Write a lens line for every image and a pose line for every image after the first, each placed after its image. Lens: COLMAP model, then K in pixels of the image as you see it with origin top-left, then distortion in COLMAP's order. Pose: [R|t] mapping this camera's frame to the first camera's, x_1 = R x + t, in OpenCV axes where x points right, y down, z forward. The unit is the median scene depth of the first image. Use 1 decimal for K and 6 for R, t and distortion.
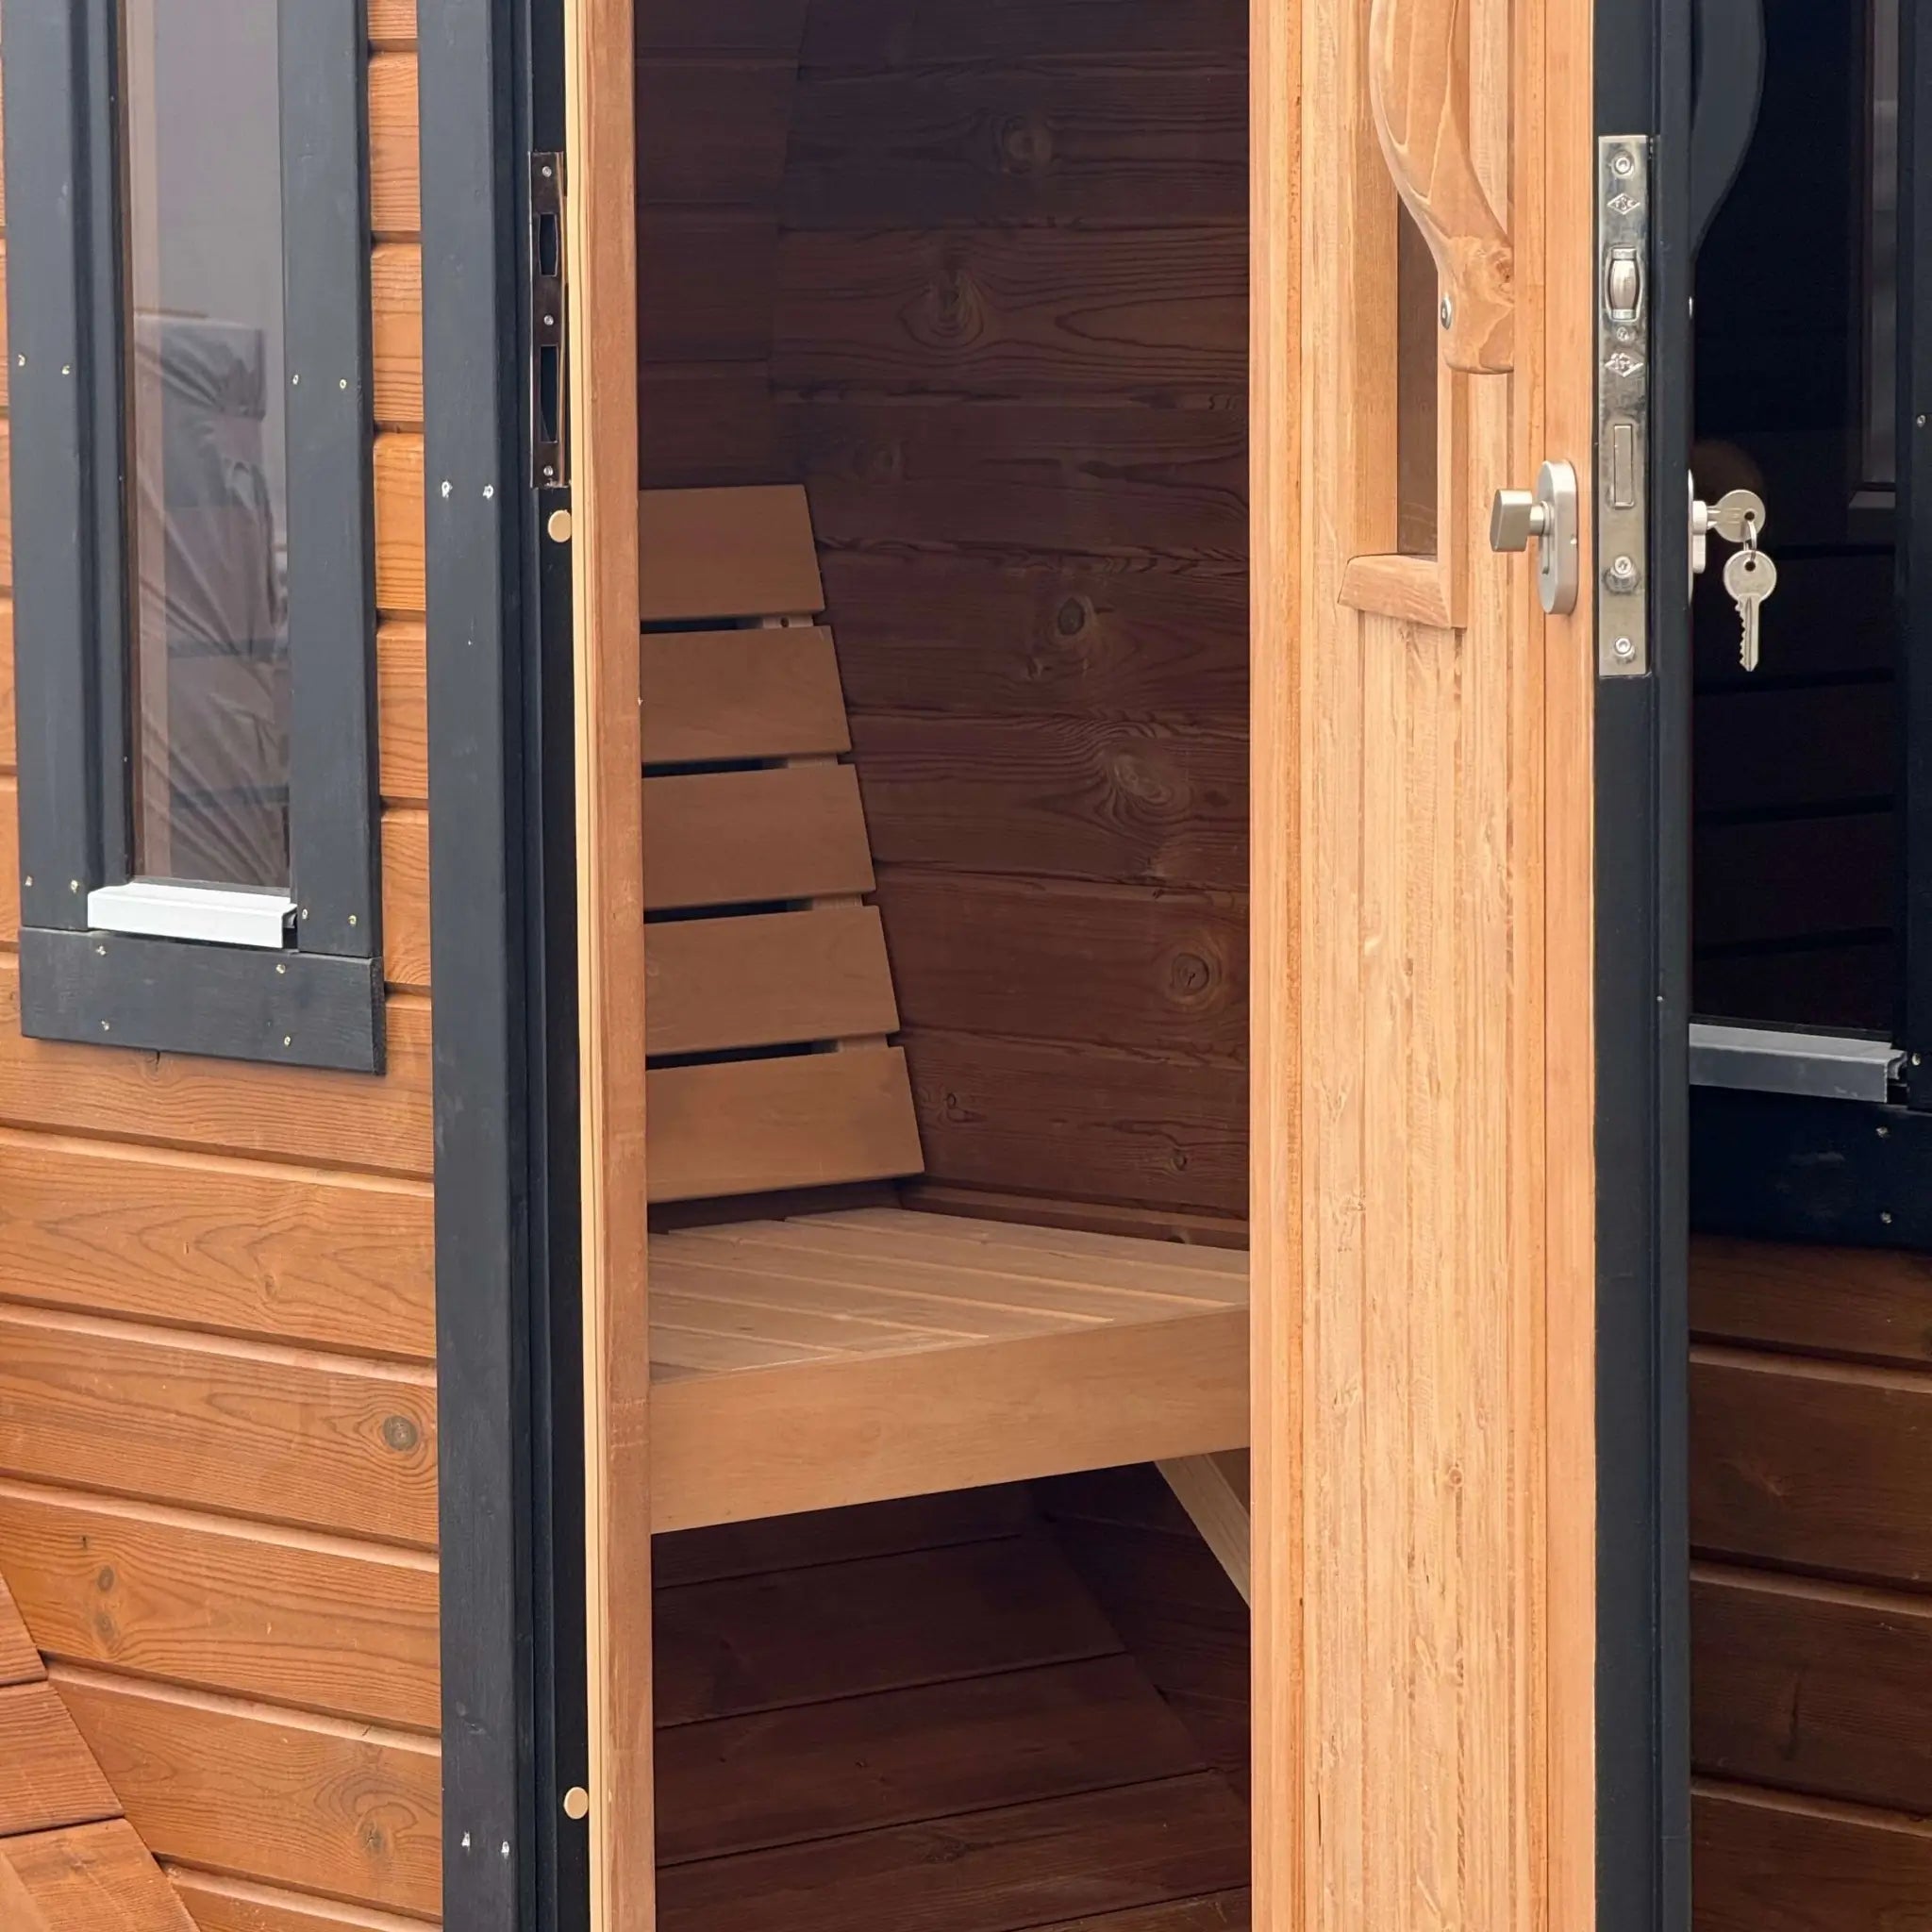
lens RADIAL K [[9228.0, 0, 966.0], [0, 9228.0, 966.0], [0, 0, 1]] dist [0.246555, 0.806496]
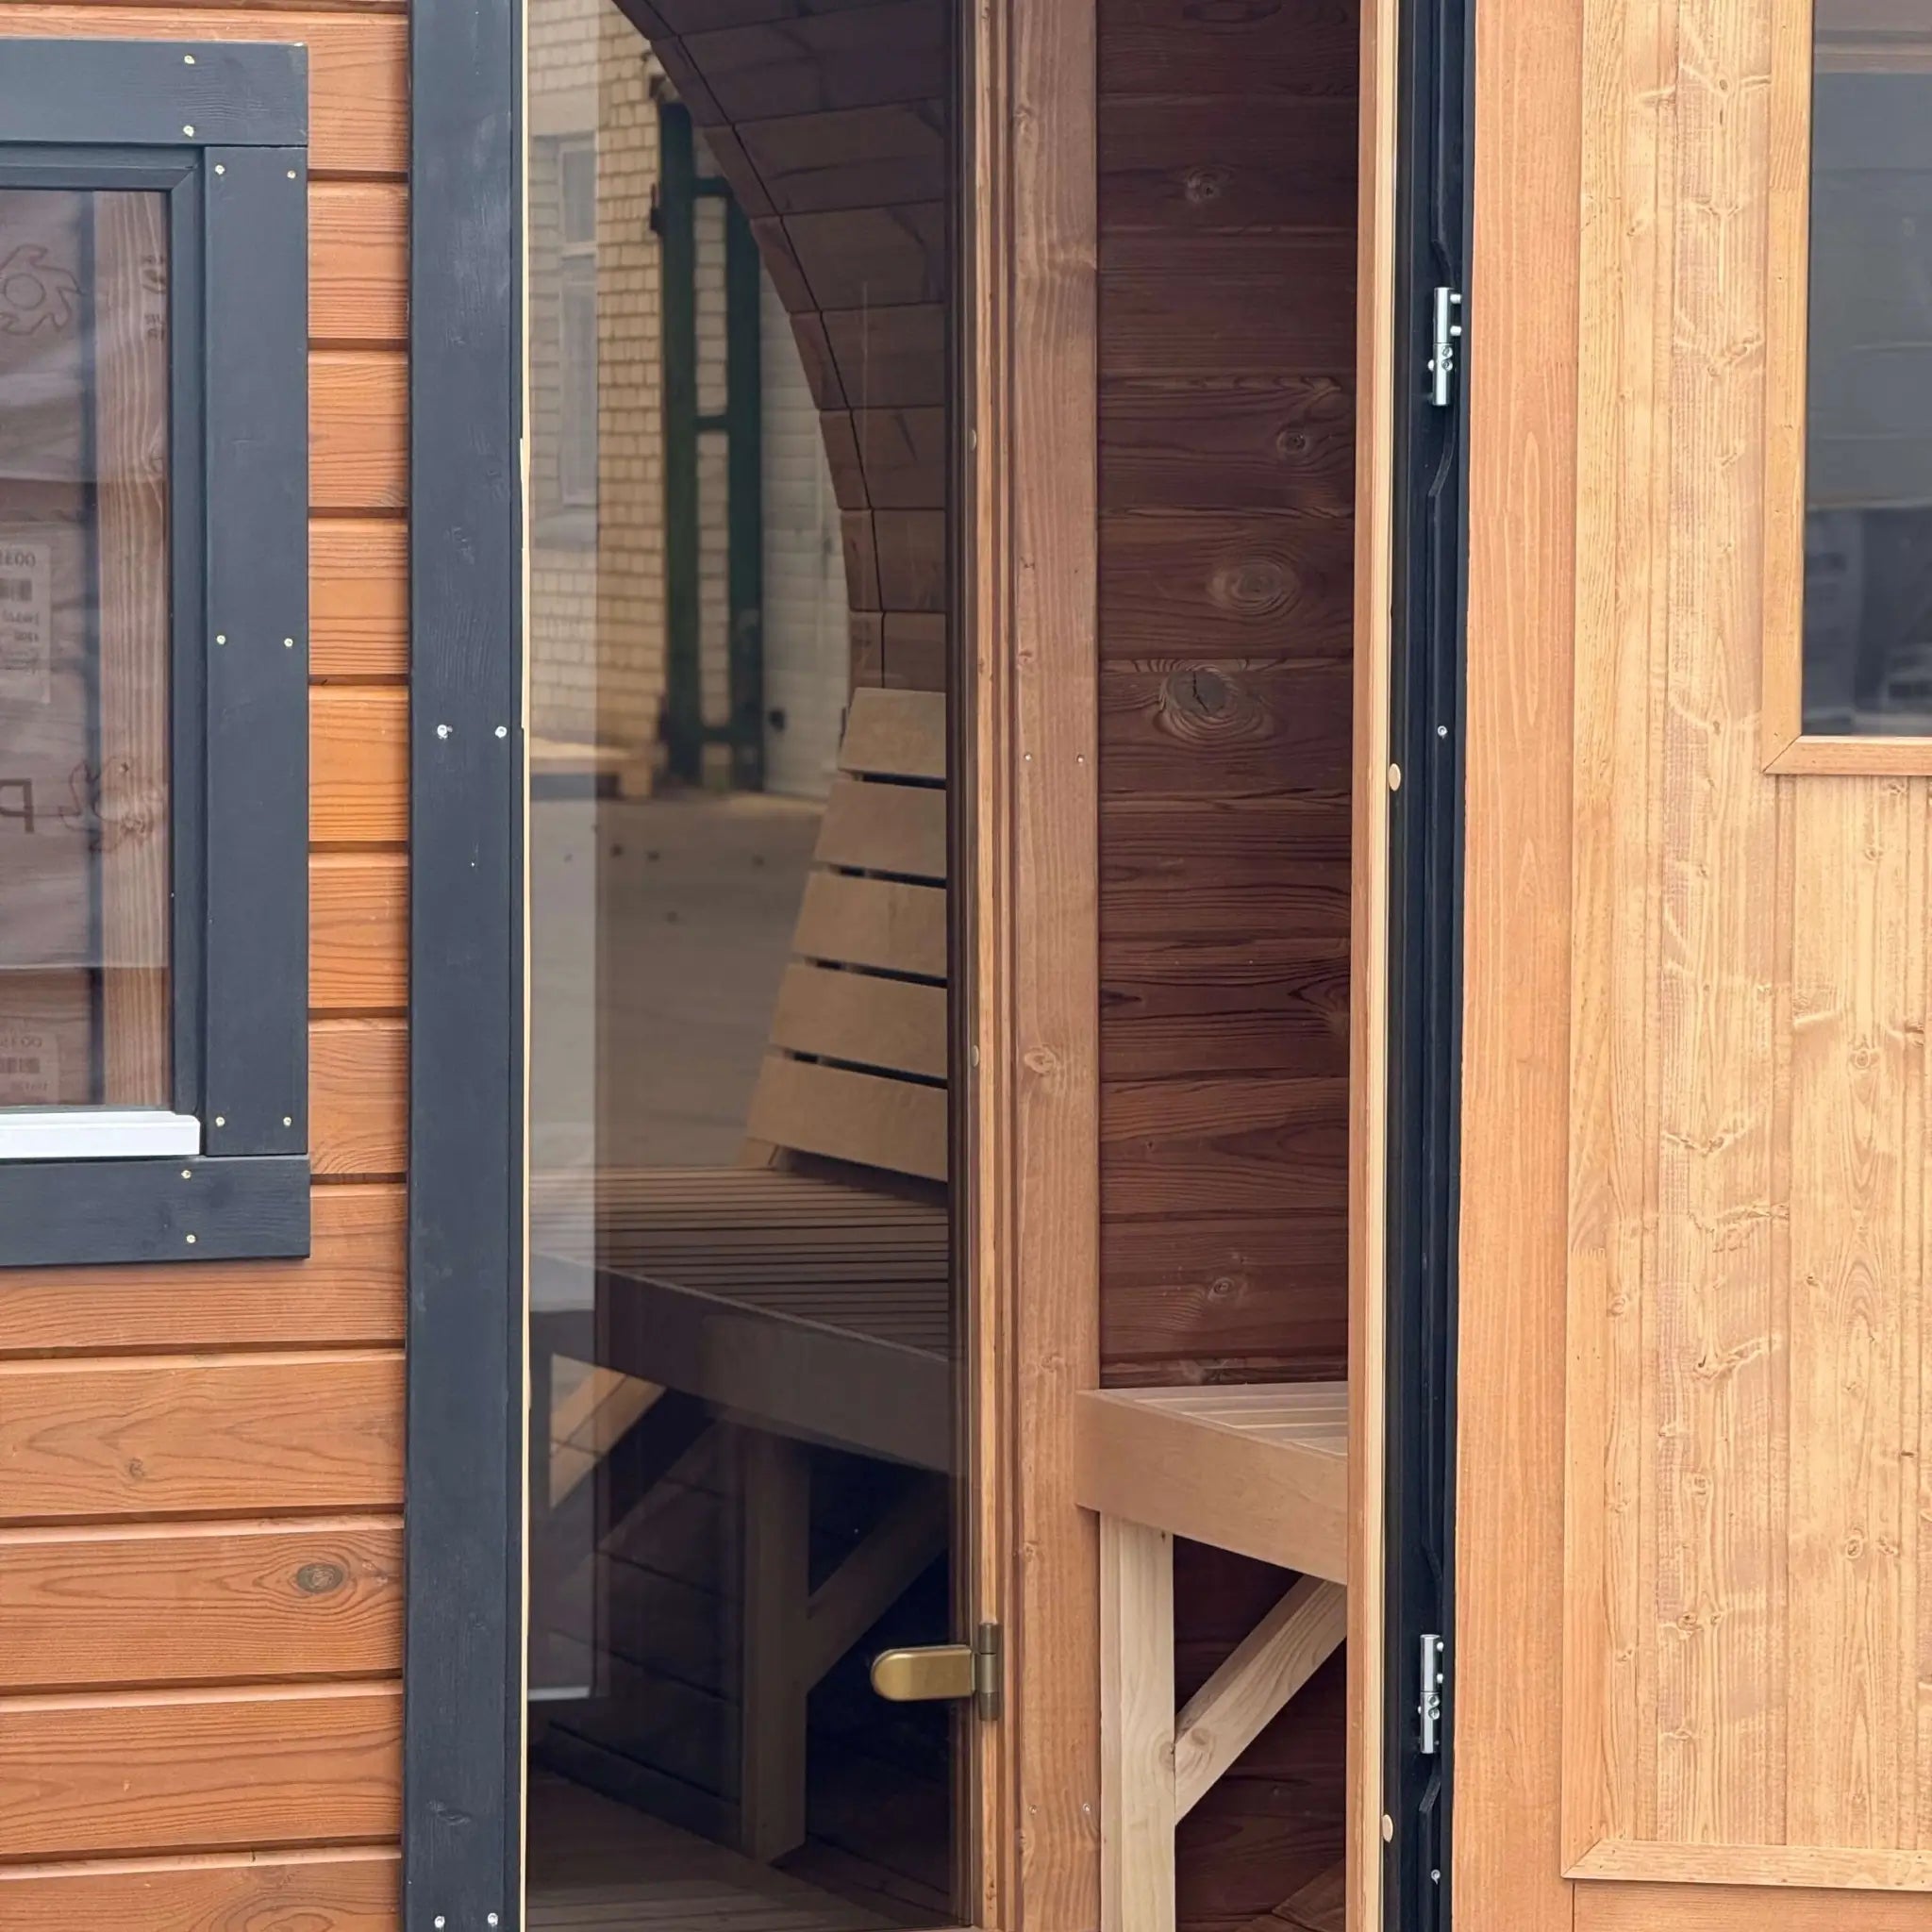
lens RADIAL K [[9228.0, 0, 966.0], [0, 9228.0, 966.0], [0, 0, 1]] dist [0.246555, 0.806496]
pose [[0.379883, -0.032855, 0.924451, -1.061255], [0.082143, 0.996619, 0.001665, -0.018714], [-0.921380, 0.075304, 0.381297, 0.492784]]
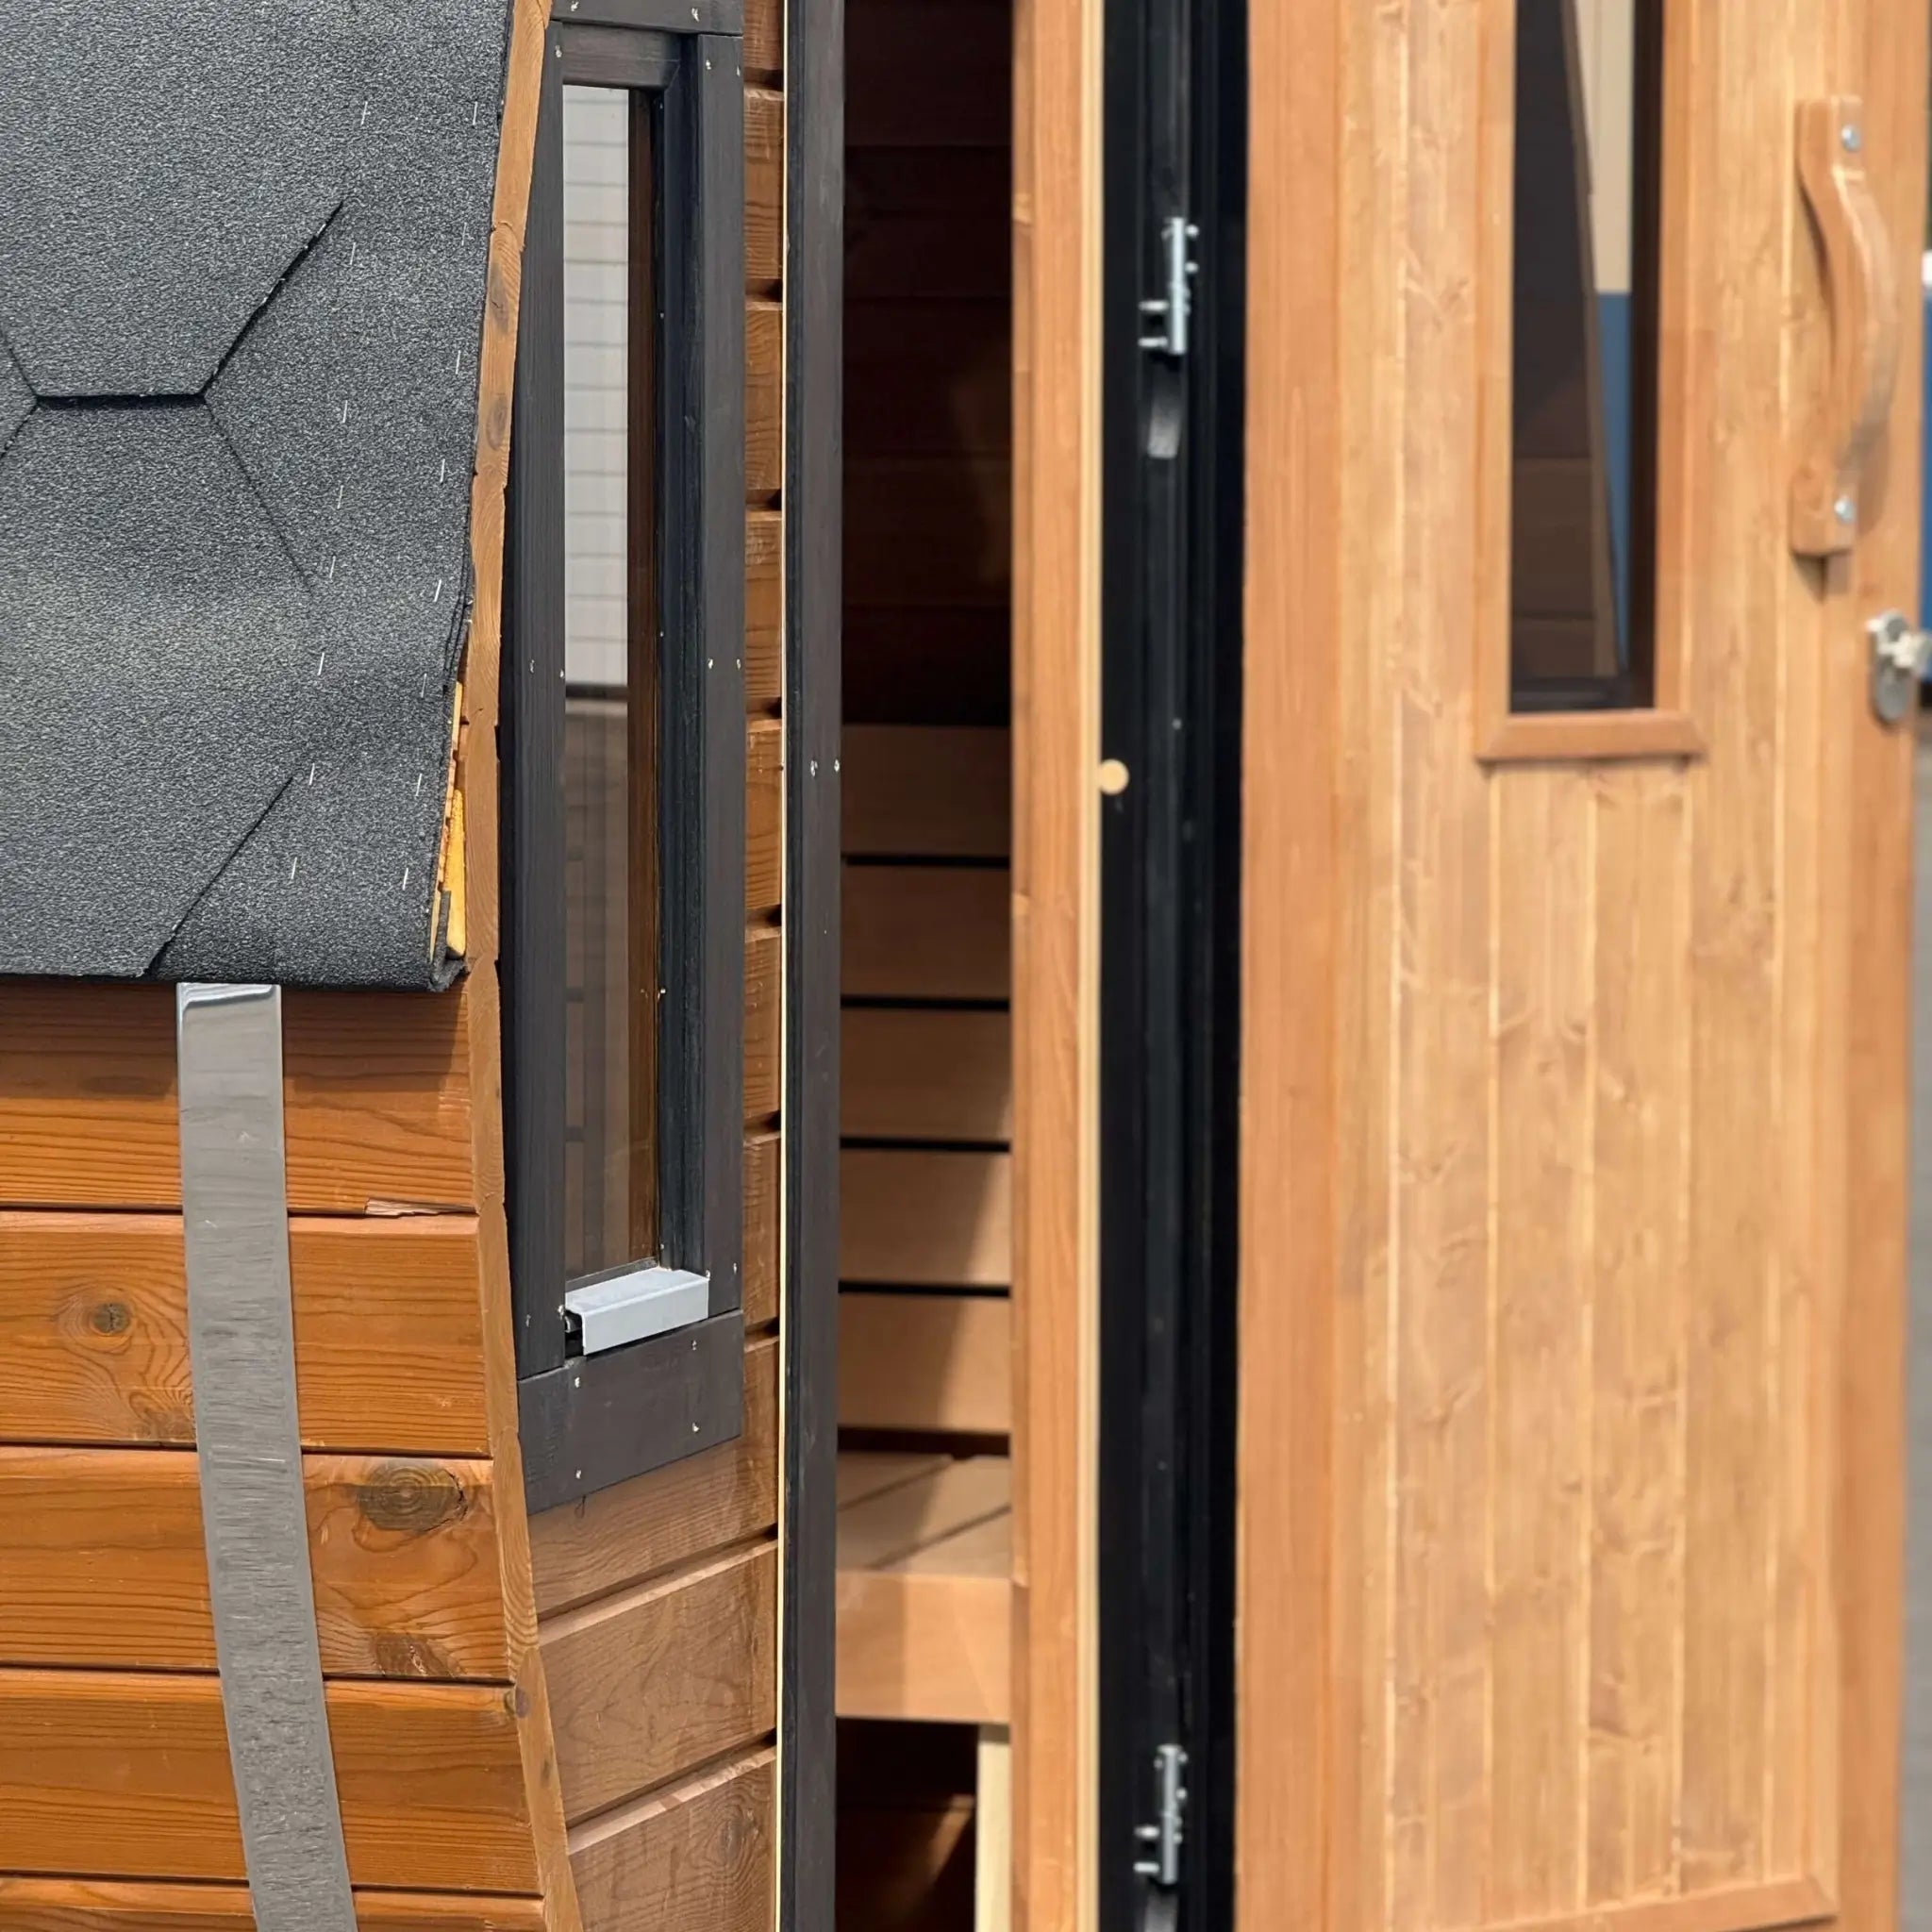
lens RADIAL K [[9228.0, 0, 966.0], [0, 9228.0, 966.0], [0, 0, 1]] dist [0.246555, 0.806496]
pose [[-0.515171, -0.050204, 0.855616, -0.828332], [0.082799, 0.990699, 0.107984, -0.126572], [-0.853079, 0.126475, -0.506222, 1.415759]]
